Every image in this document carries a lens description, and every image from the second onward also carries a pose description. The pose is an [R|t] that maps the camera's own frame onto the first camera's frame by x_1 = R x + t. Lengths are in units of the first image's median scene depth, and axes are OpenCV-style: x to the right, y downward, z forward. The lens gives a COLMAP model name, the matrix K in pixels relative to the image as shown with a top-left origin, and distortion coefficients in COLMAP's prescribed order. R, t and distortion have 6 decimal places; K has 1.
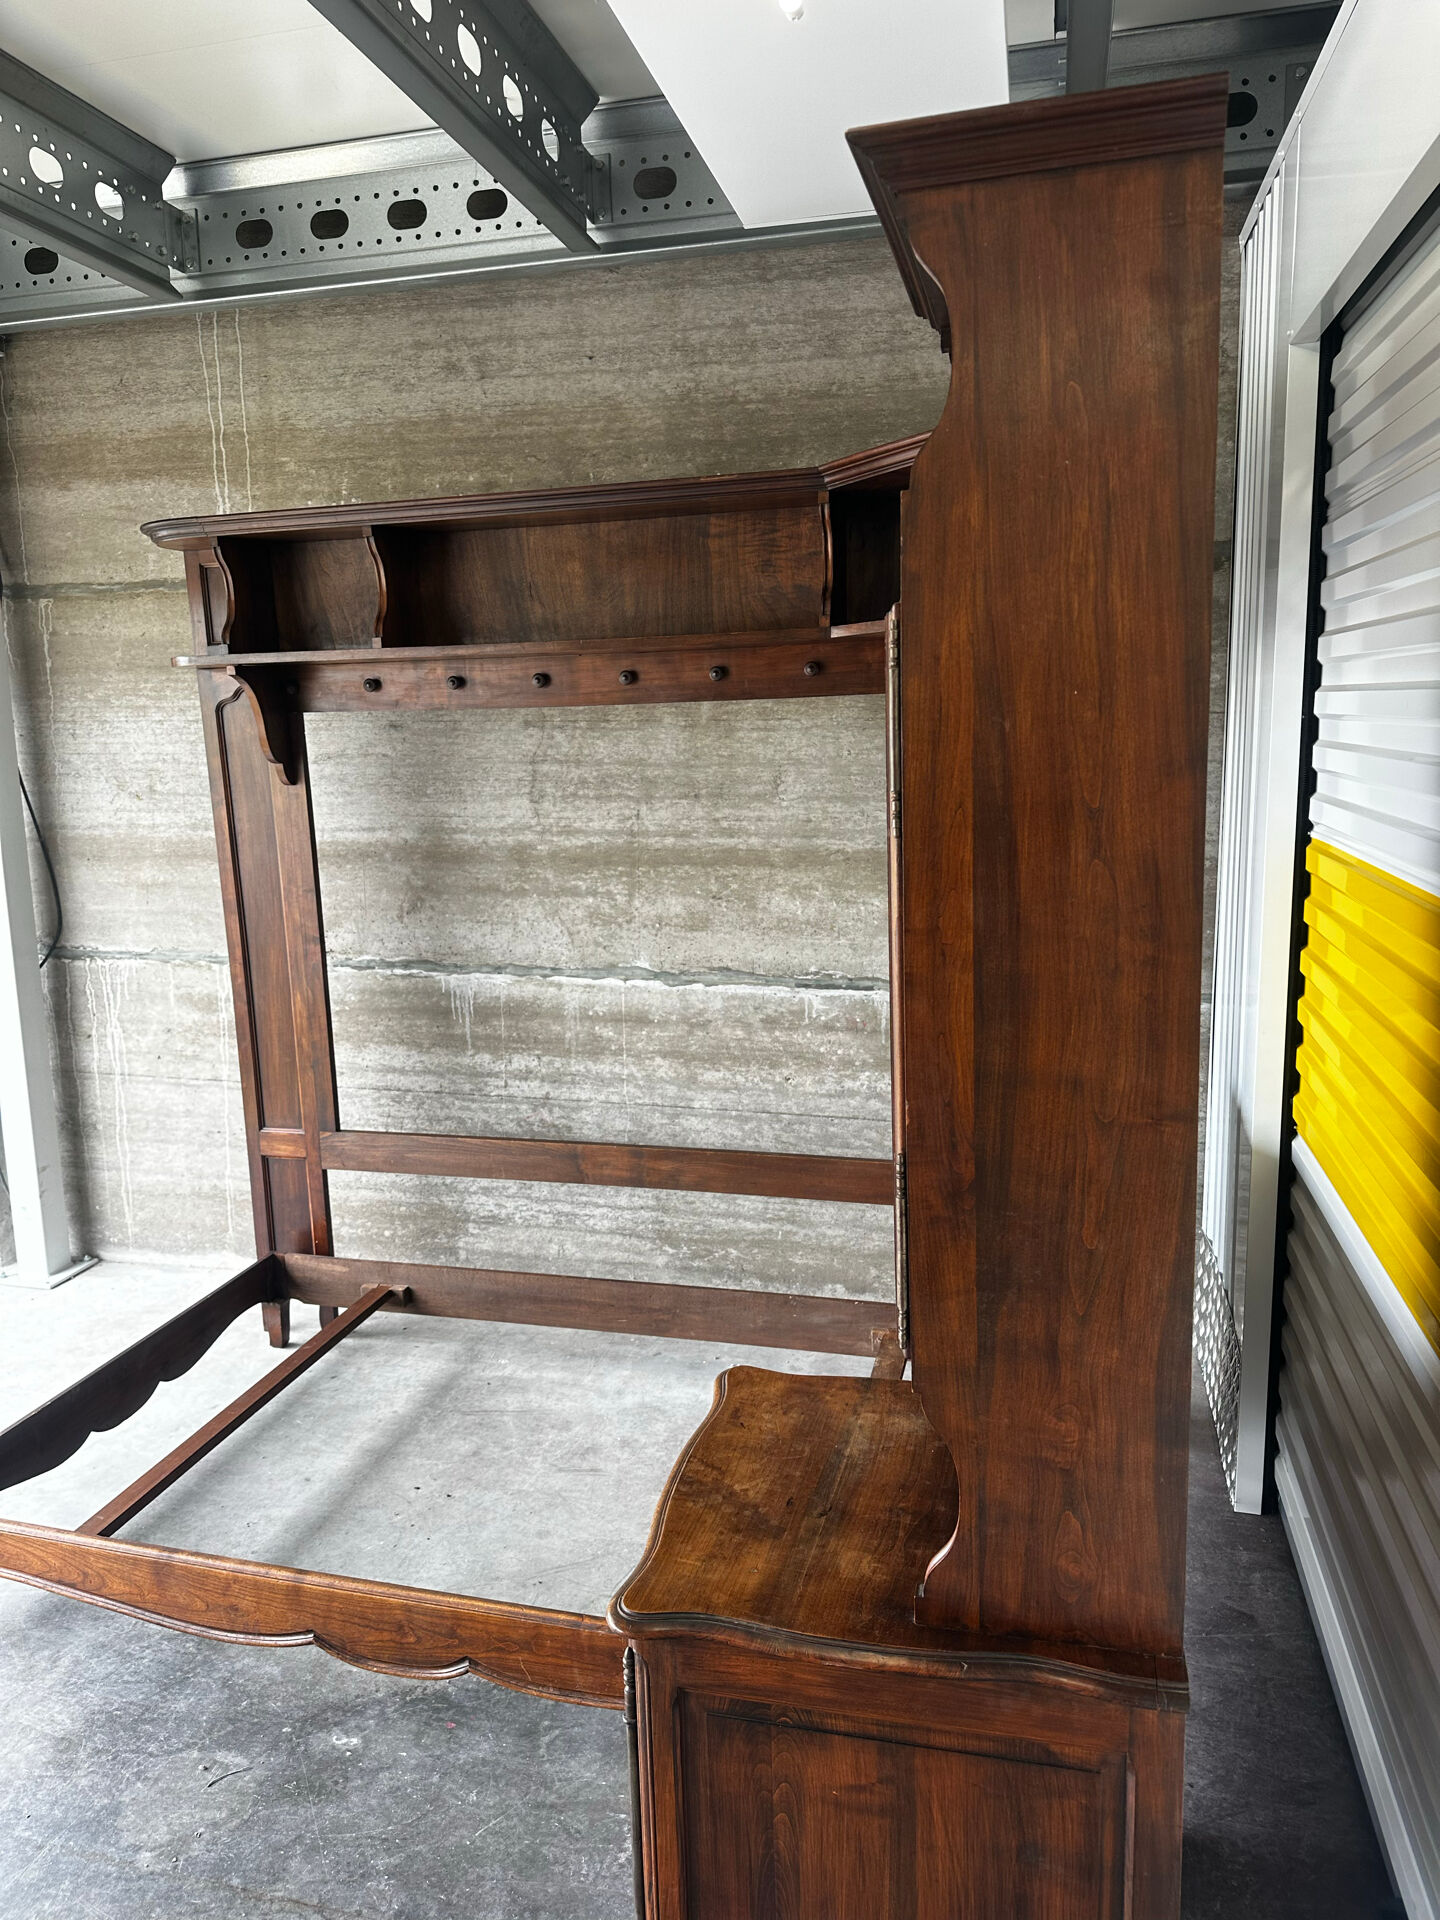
lens RADIAL K [[1329.6, 0, 707.5], [0, 1329.6, 946.9], [0, 0, 1]] dist [0.165664, -0.318352]
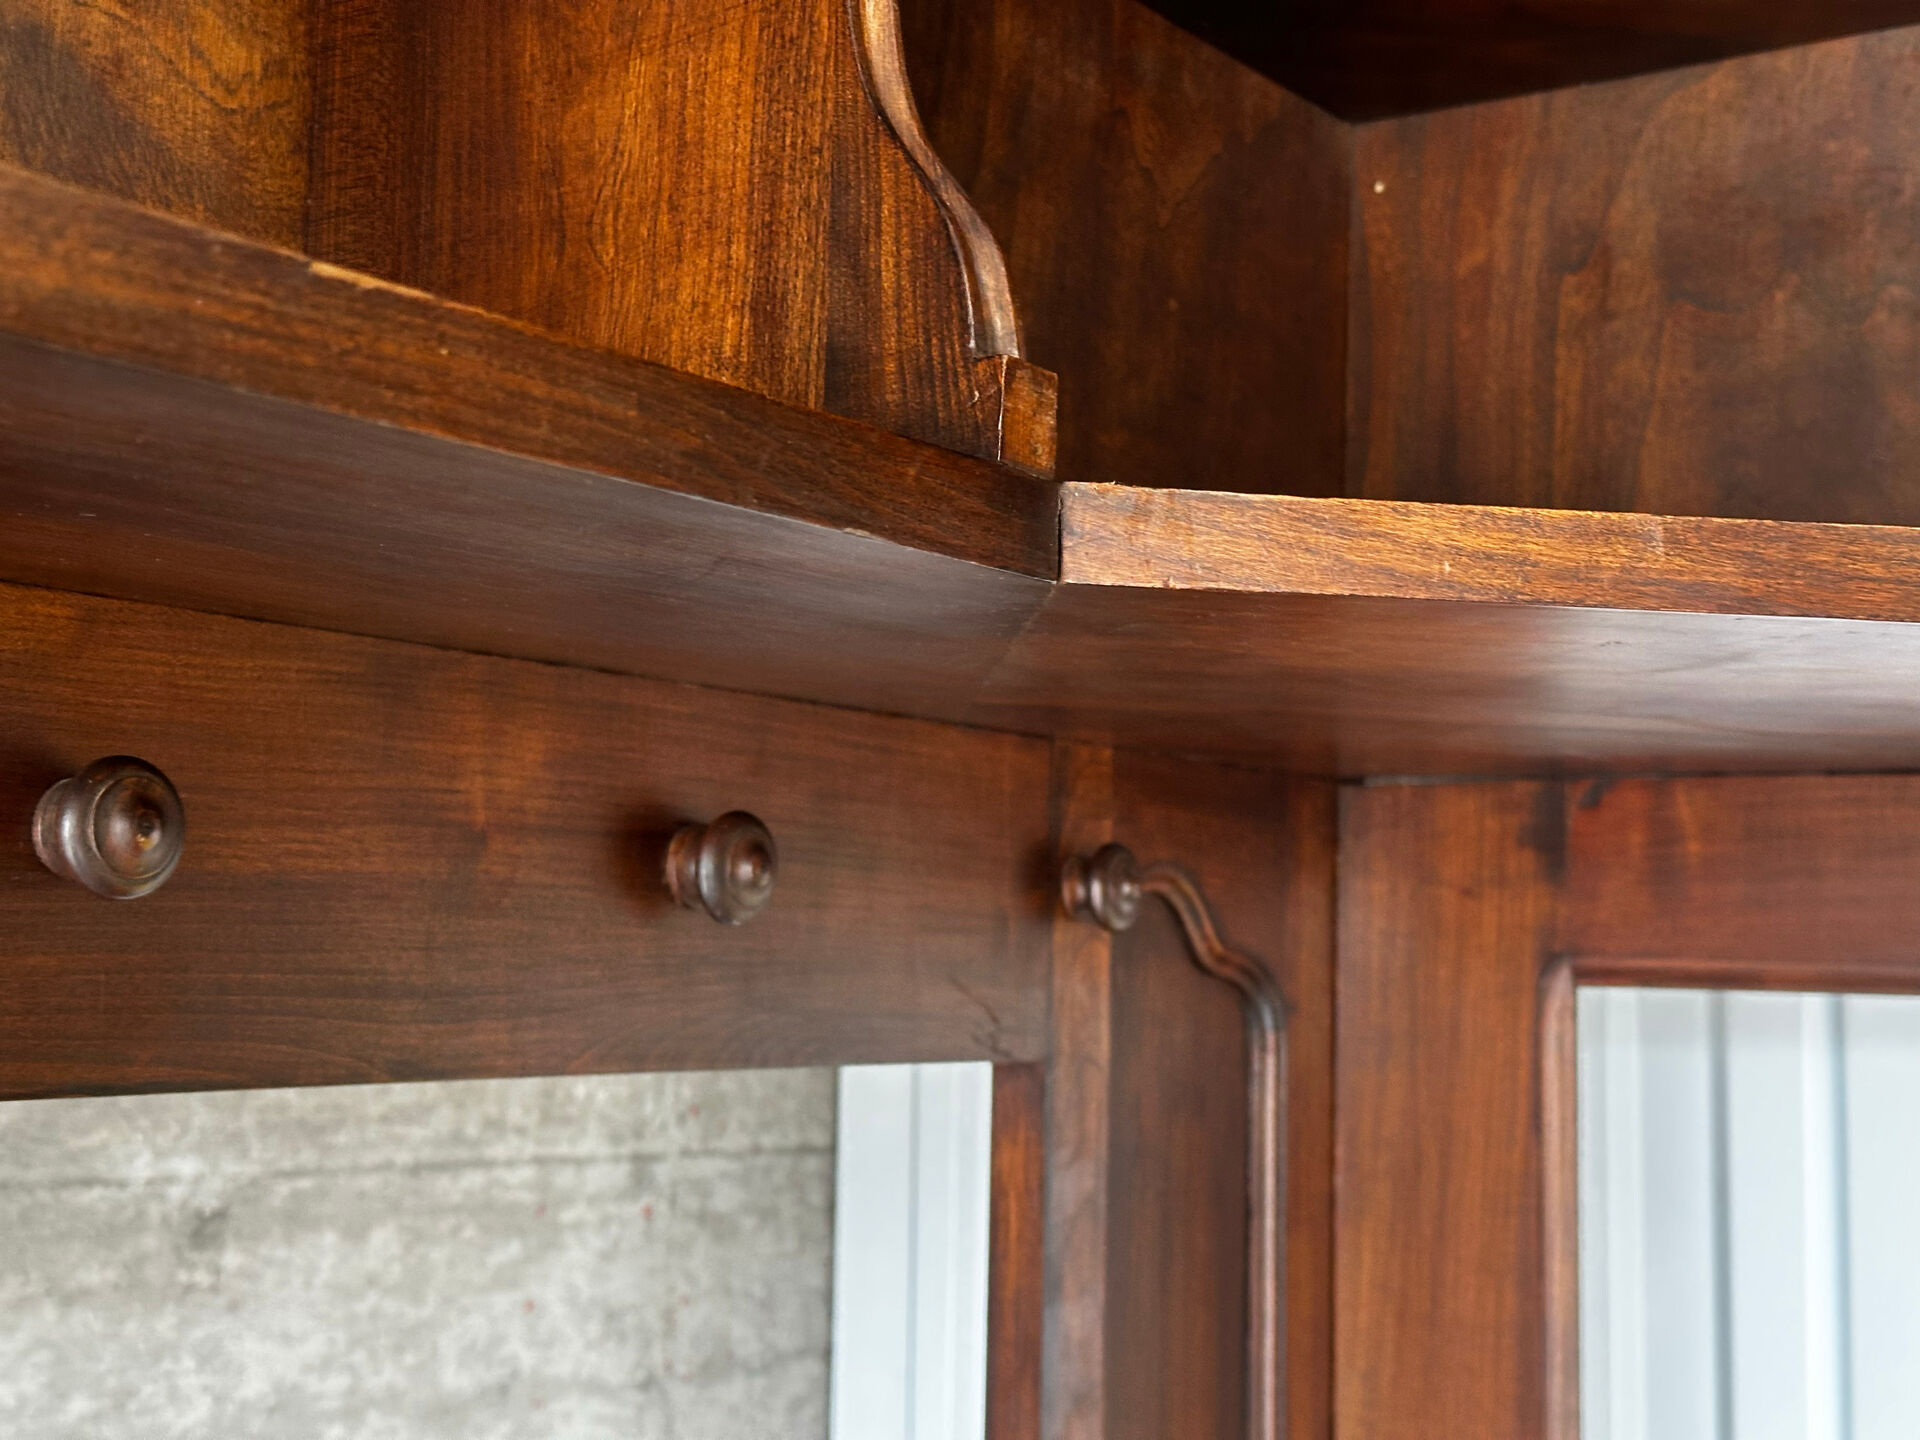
lens RADIAL K [[2658.2, 0, 951.4], [0, 2658.2, 707.7], [0, 0, 1]] dist [0.175396, -0.319199]
pose [[0.318439, 0.131523, 0.938775, -0.076294], [0.130592, 0.974799, -0.180868, -0.141675], [-0.938905, 0.180192, 0.293238, 0.724036]]
